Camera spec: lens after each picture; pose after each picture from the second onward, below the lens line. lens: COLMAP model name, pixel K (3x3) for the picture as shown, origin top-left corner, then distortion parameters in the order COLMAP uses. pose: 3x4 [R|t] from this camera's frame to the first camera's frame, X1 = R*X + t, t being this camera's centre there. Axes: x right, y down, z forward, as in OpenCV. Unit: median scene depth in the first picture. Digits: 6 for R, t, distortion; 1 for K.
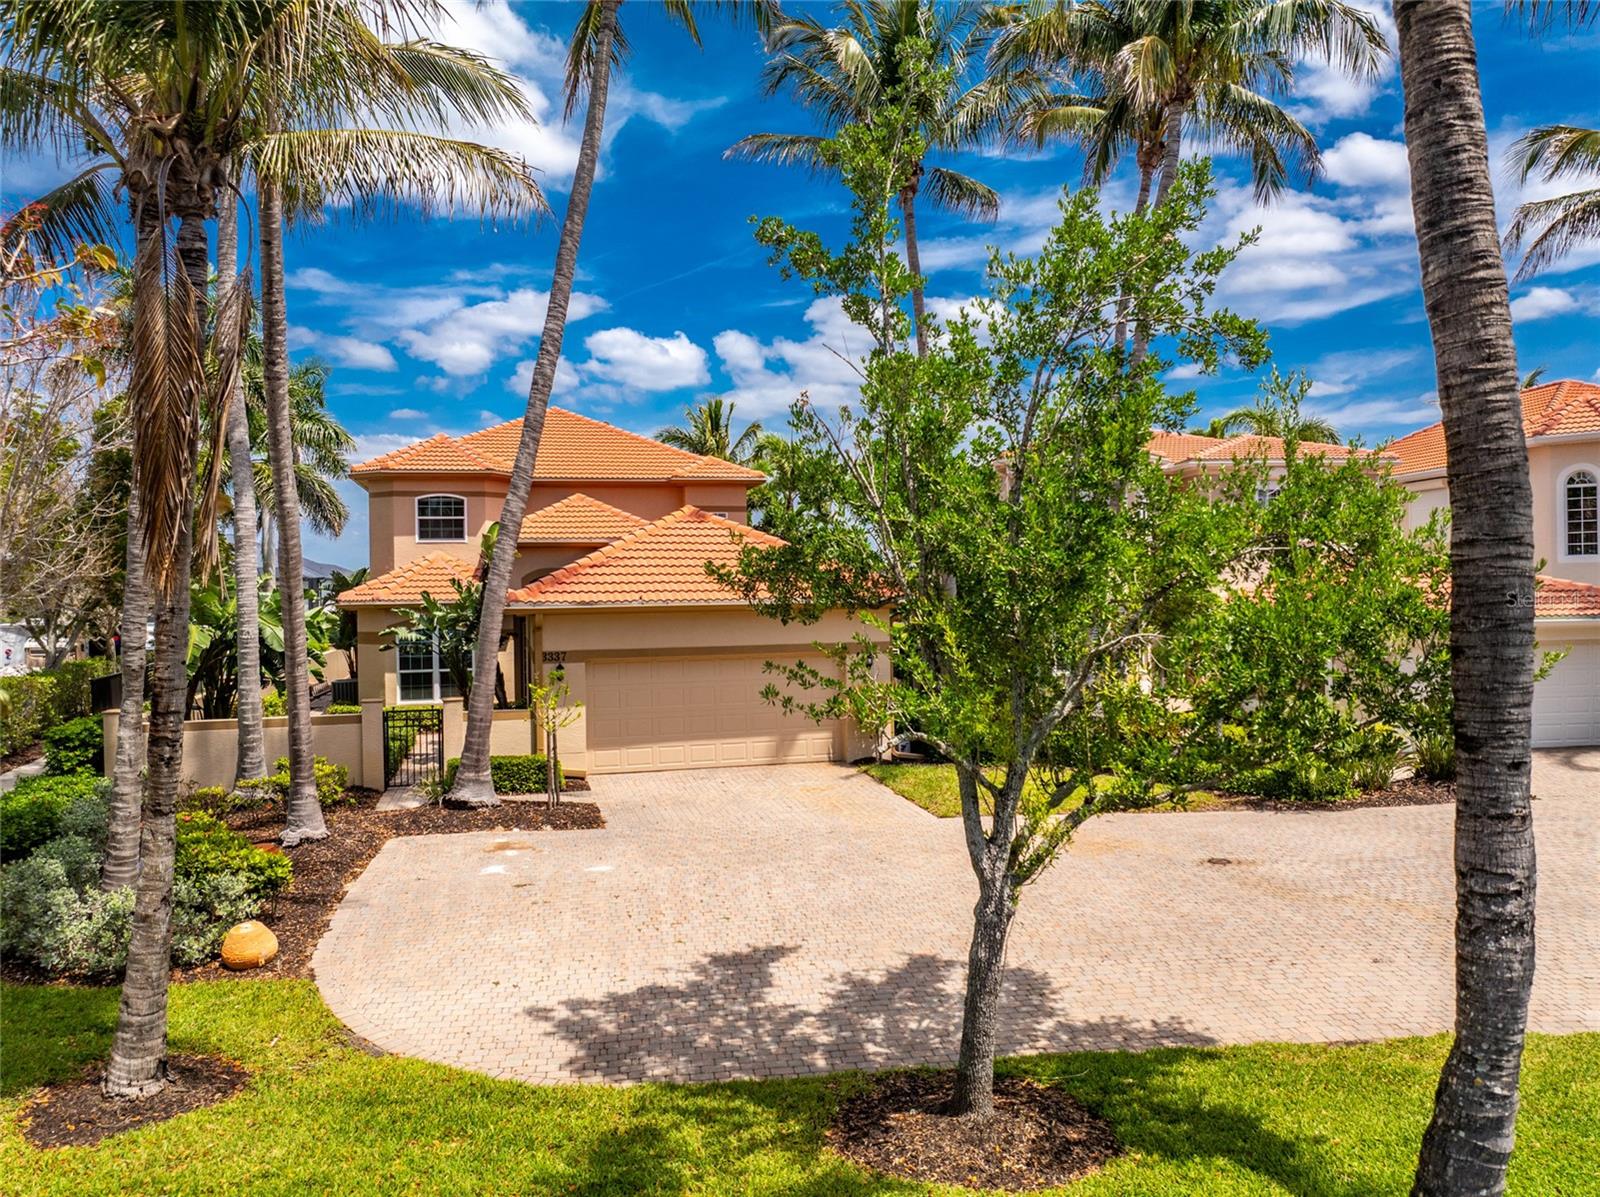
lens RADIAL K [[1093.3, 0, 800.0], [0, 1093.3, 598.5], [0, 0, 1]] dist [-0.047644, -0.000510]
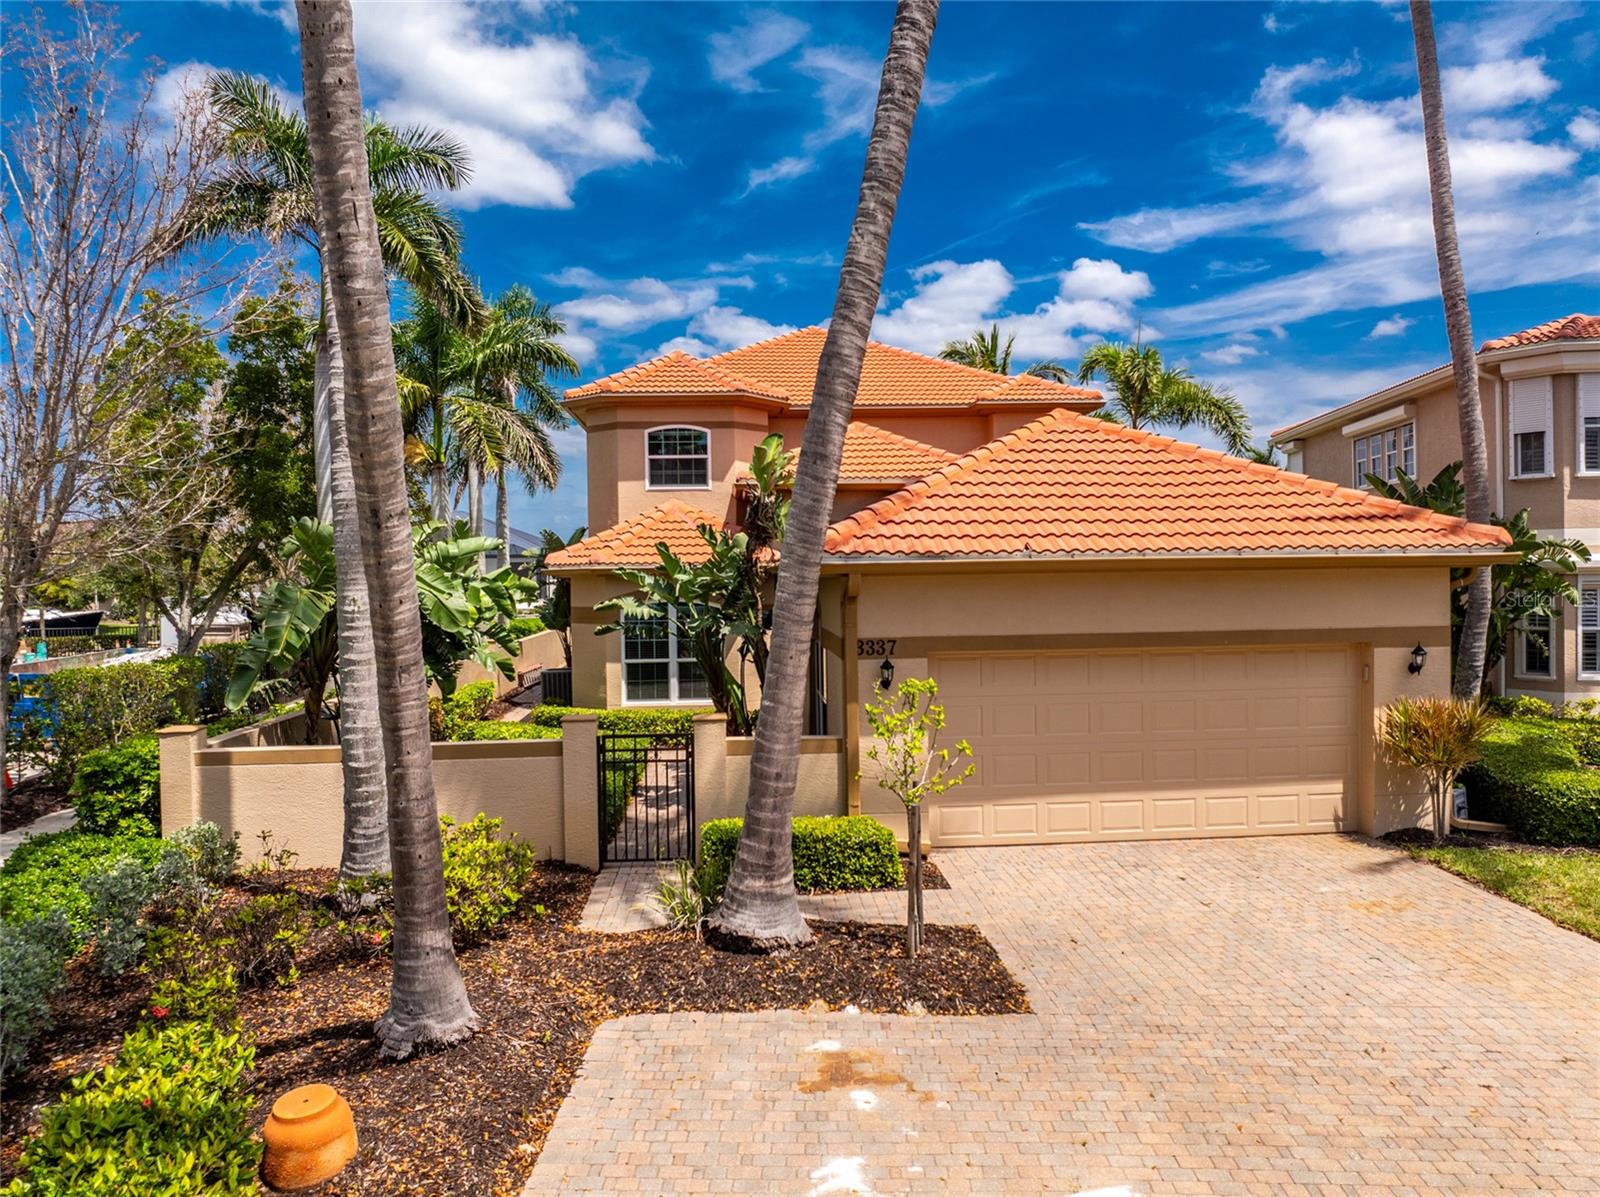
lens RADIAL K [[1135.8, 0, 800.0], [0, 1135.8, 598.5], [0, 0, 1]] dist [-0.036528, 0.003324]
pose [[0.979638, 0.004291, -0.200727, -0.138110], [-0.000673, 0.999836, 0.018089, 0.015622], [0.200771, -0.017586, 0.979480, 0.380149]]
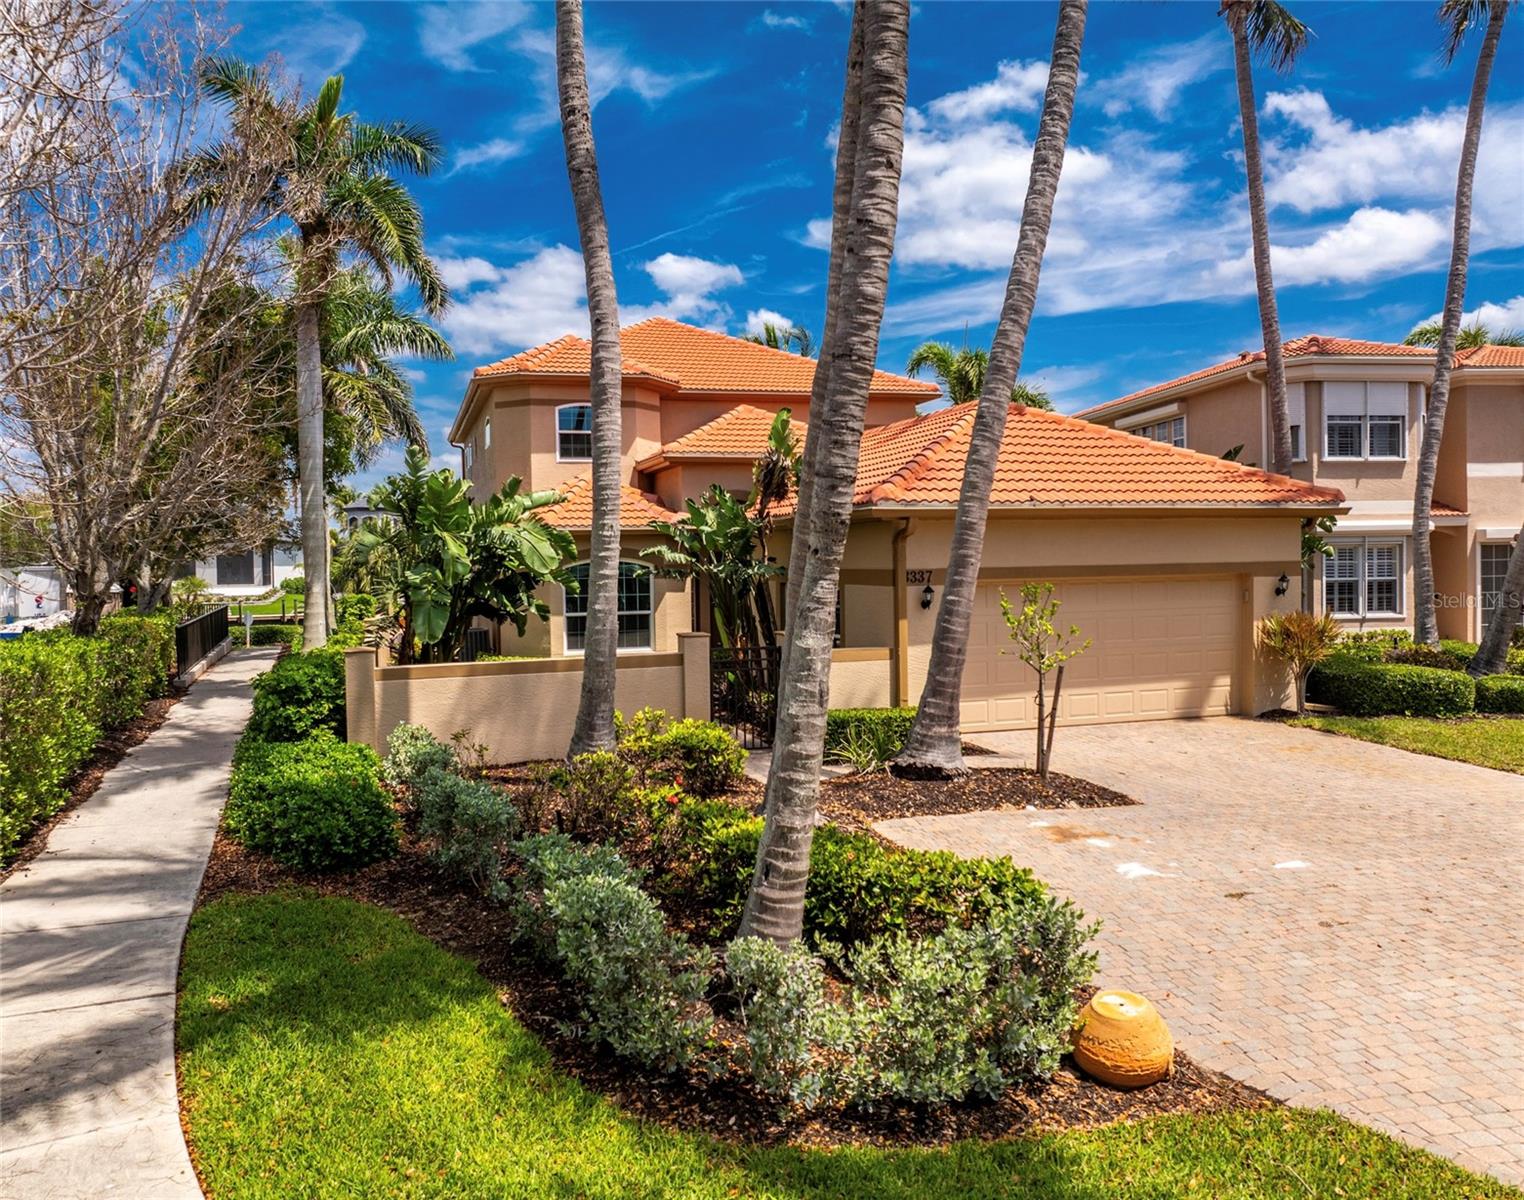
lens RADIAL K [[1122.1, 0, 762.0], [0, 1122.1, 600.0], [0, 0, 1]] dist [-0.028520, -0.004132]
pose [[0.999789, -0.003995, 0.020171, -0.335262], [0.003386, 0.999541, 0.030108, 0.044279], [-0.020282, -0.030033, 0.999343, 0.223153]]
